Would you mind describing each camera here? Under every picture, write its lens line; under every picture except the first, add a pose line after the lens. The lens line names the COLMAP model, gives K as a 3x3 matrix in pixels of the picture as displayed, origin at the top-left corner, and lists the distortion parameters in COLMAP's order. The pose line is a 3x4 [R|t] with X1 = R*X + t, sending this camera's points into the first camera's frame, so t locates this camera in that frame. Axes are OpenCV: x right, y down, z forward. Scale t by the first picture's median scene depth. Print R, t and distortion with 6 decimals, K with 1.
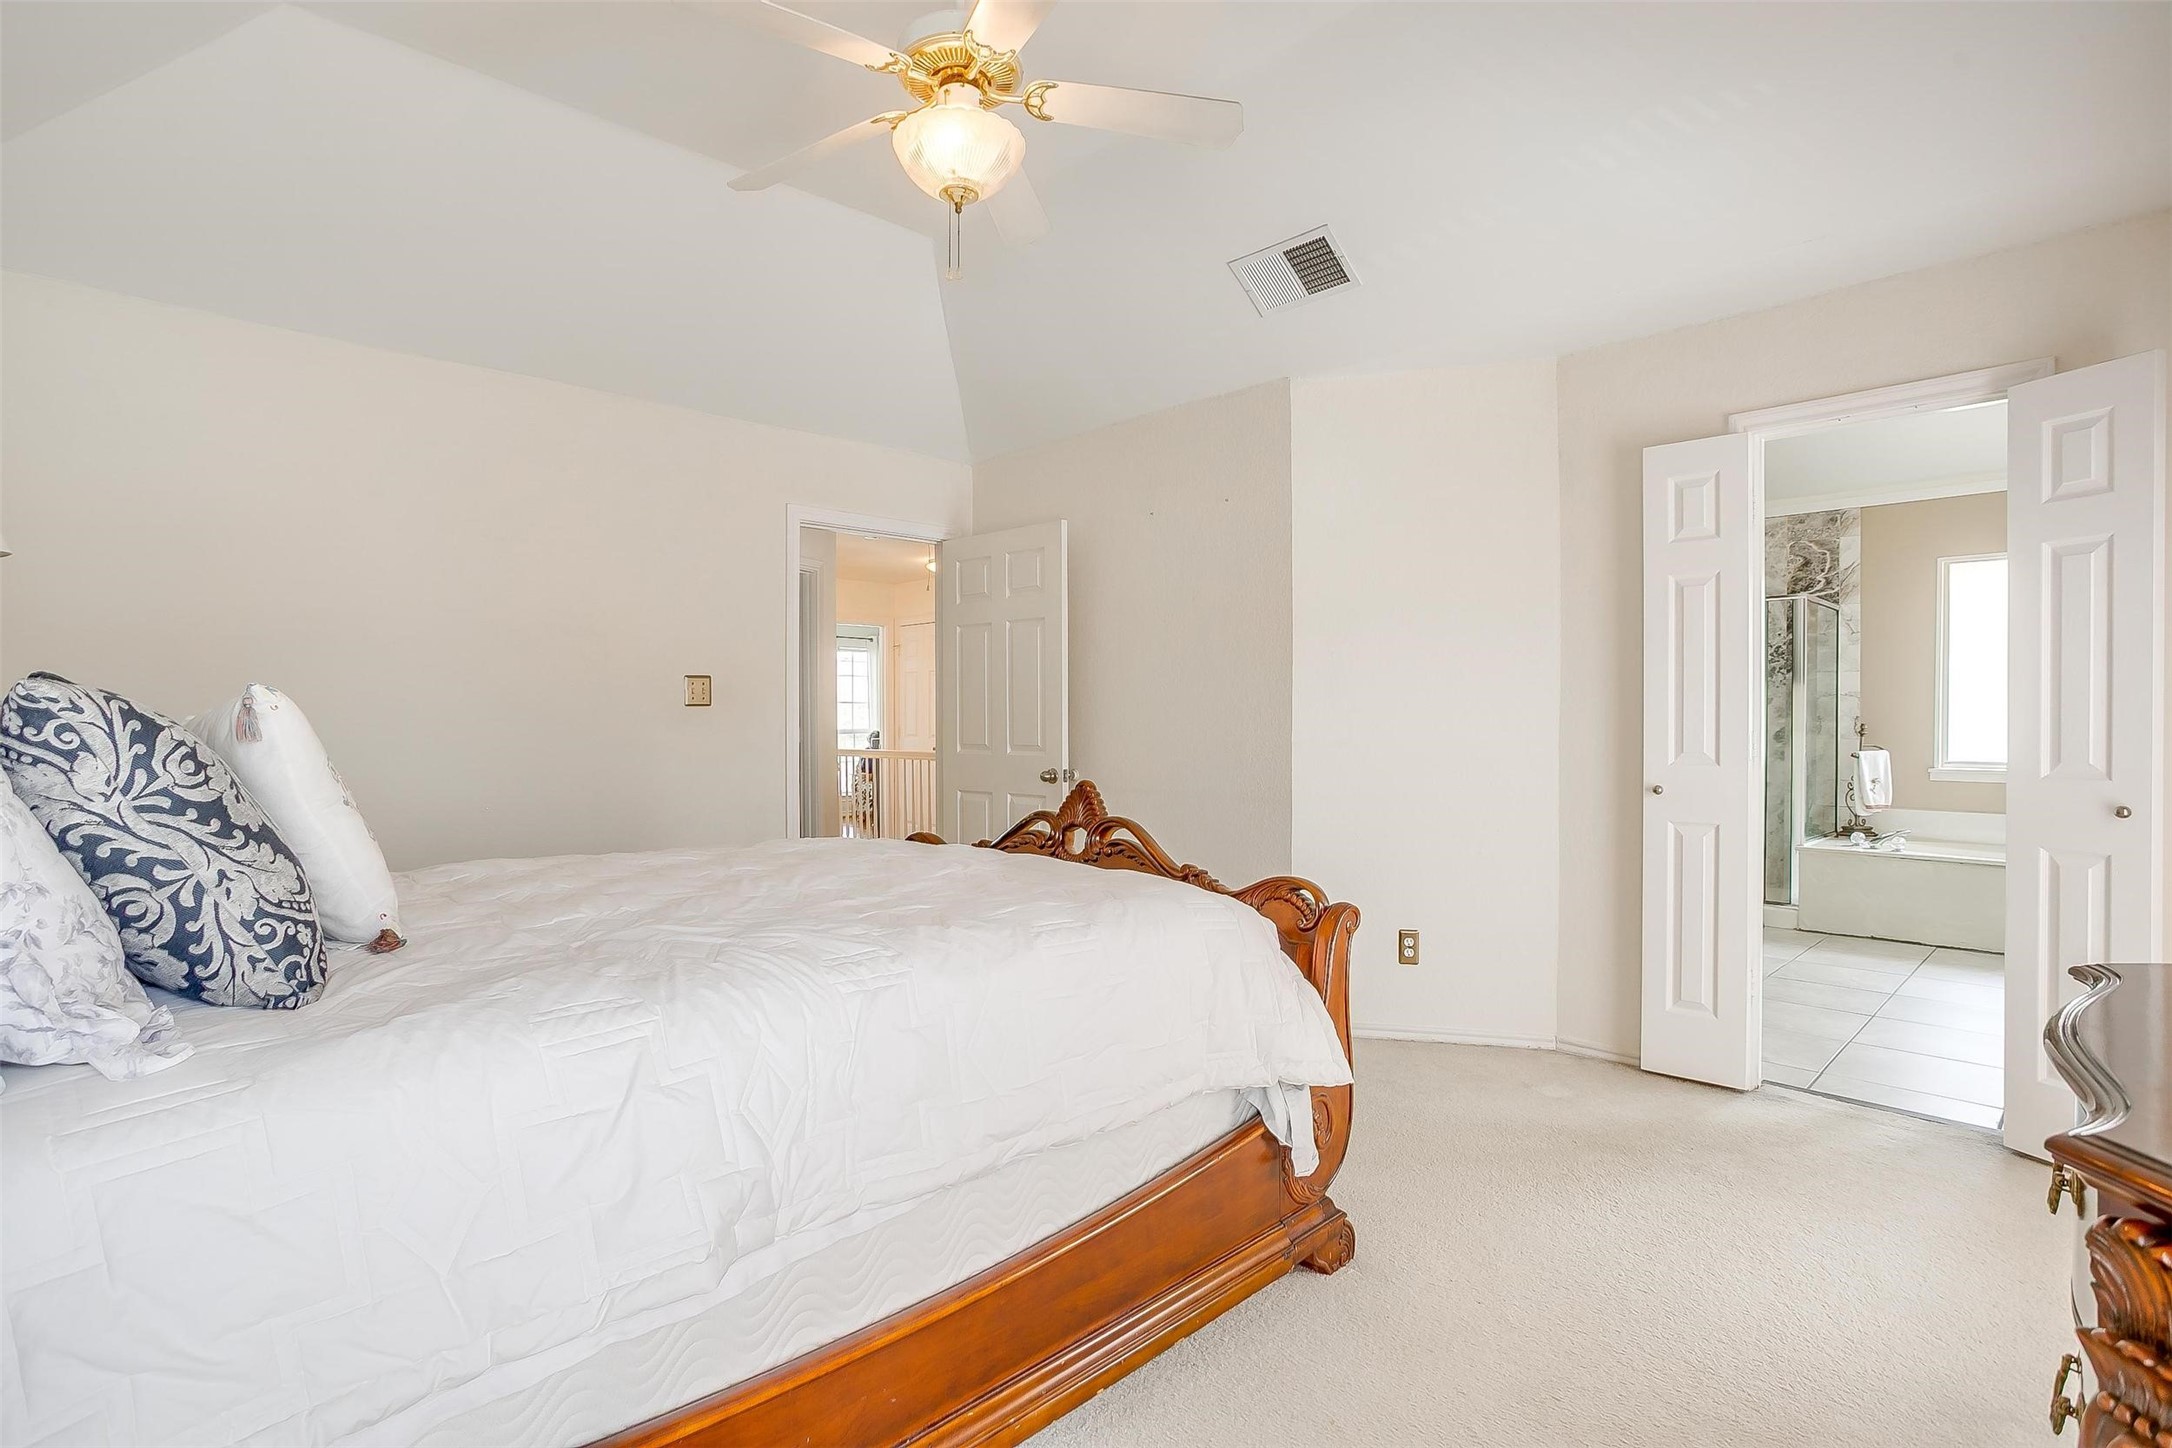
lens RADIAL K [[1044.0, 0, 1088.8], [0, 1044.0, 734.6], [0, 0, 1]] dist [-0.049528, 0.020847]
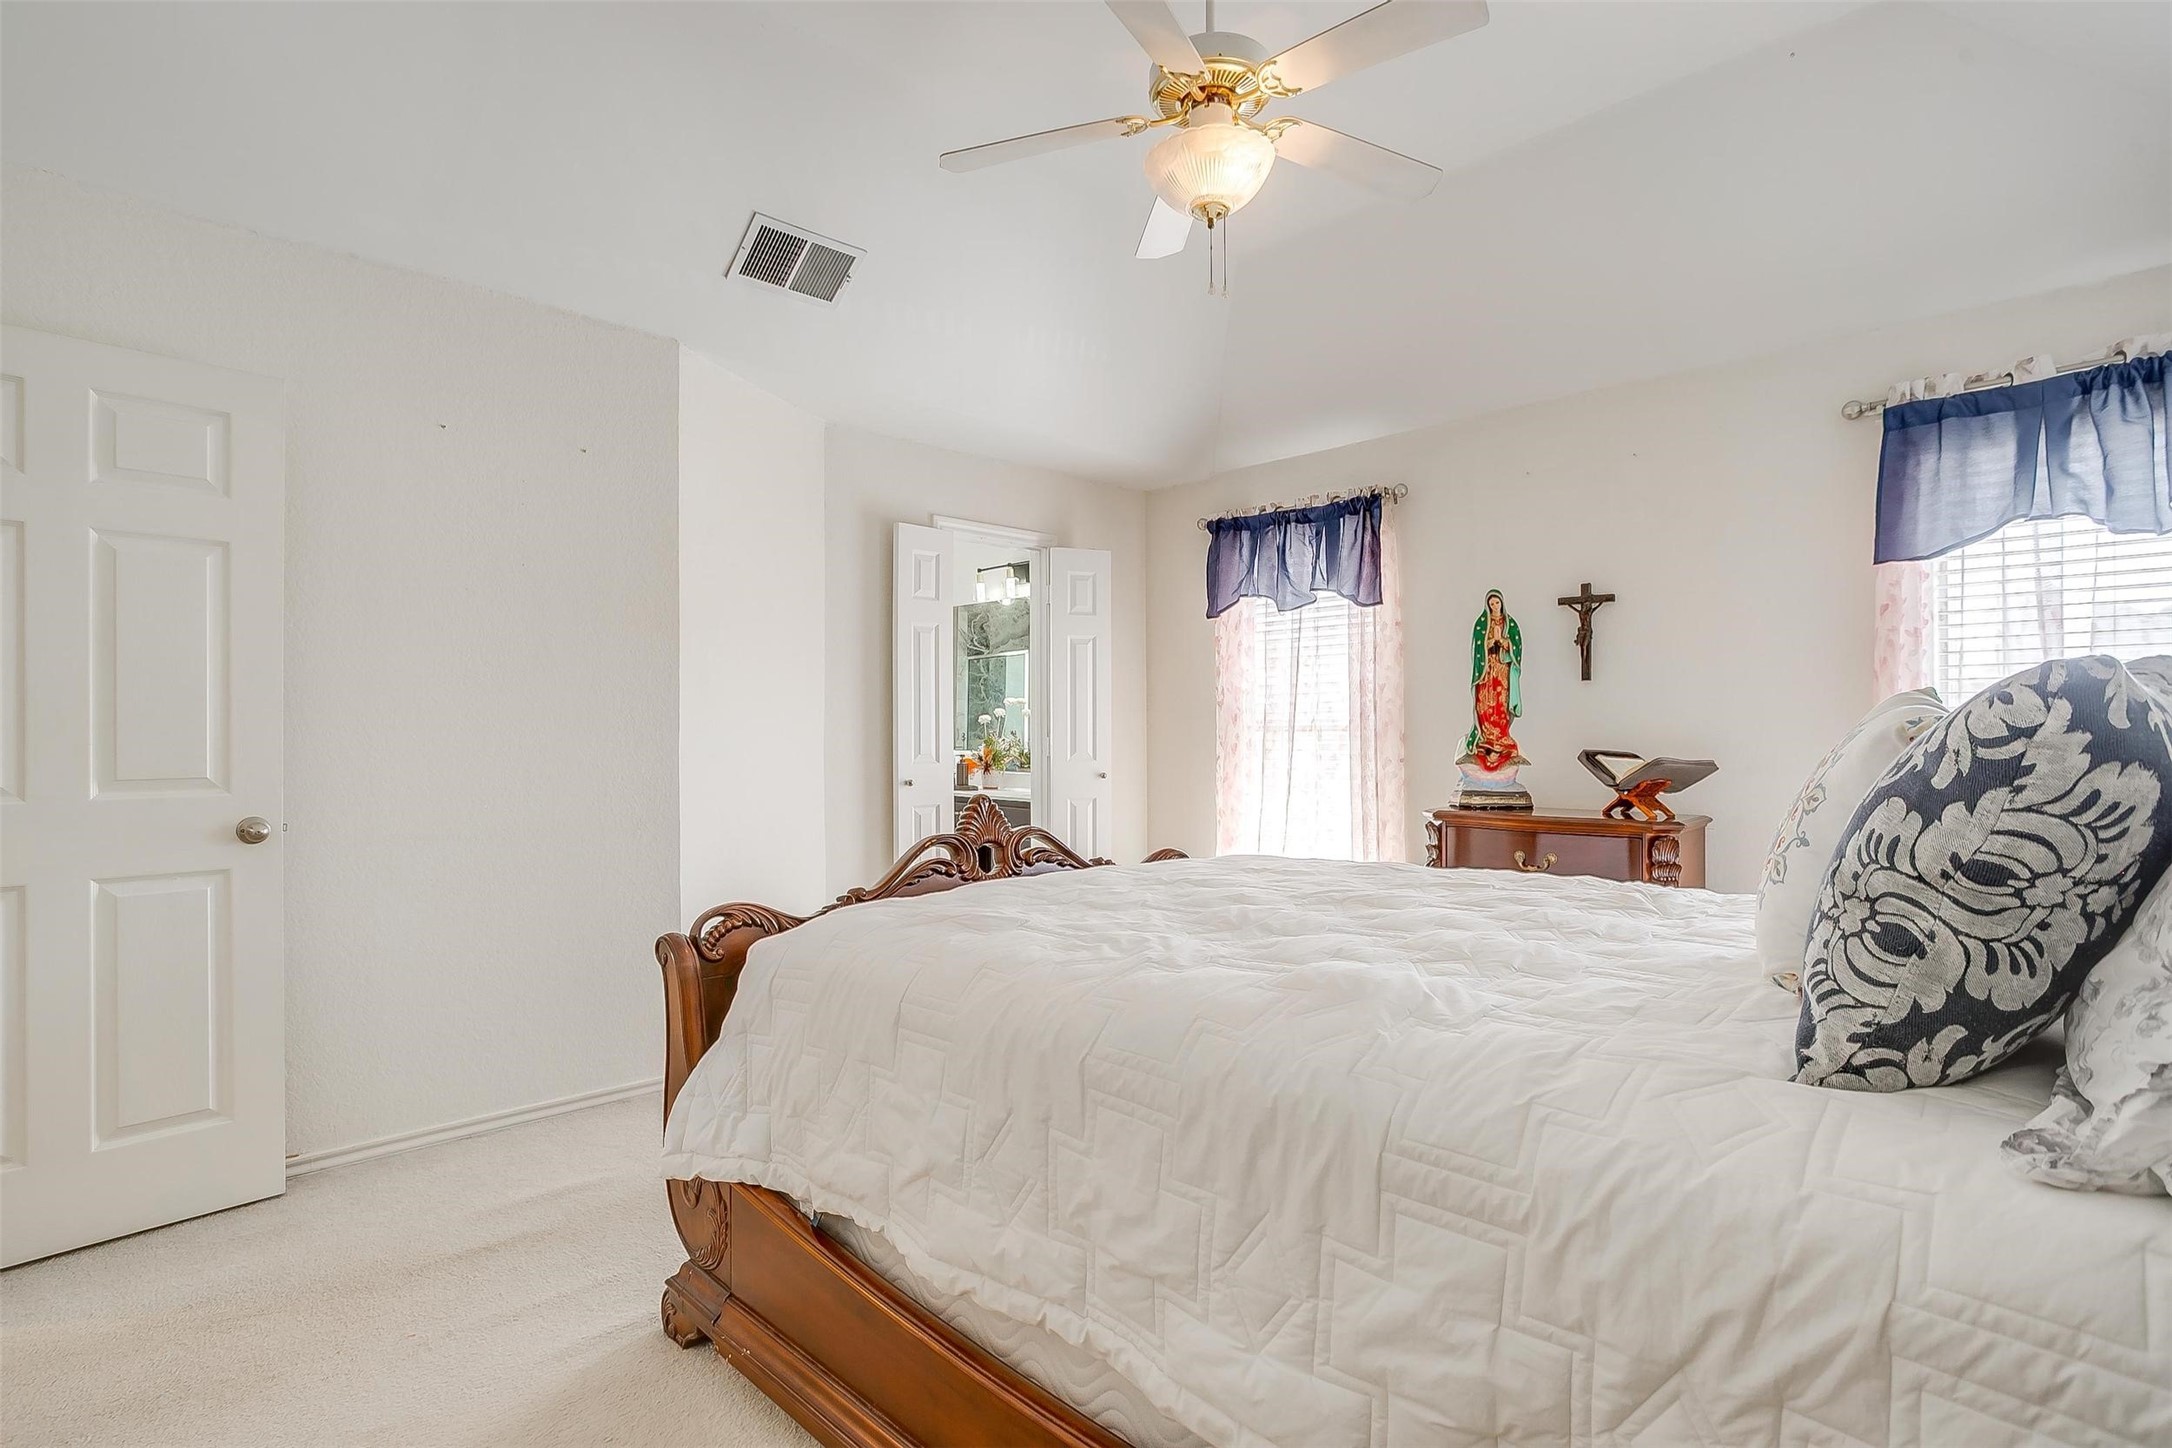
lens RADIAL K [[1058.4, 0, 1067.0], [0, 1058.4, 728.5], [0, 0, 1]] dist [-0.059921, 0.035110]
pose [[0.000638, 0.004026, 0.999992, -0.839125], [0.013377, 0.999902, -0.004034, -0.008021], [-0.999910, 0.013379, 0.000584, 0.823134]]
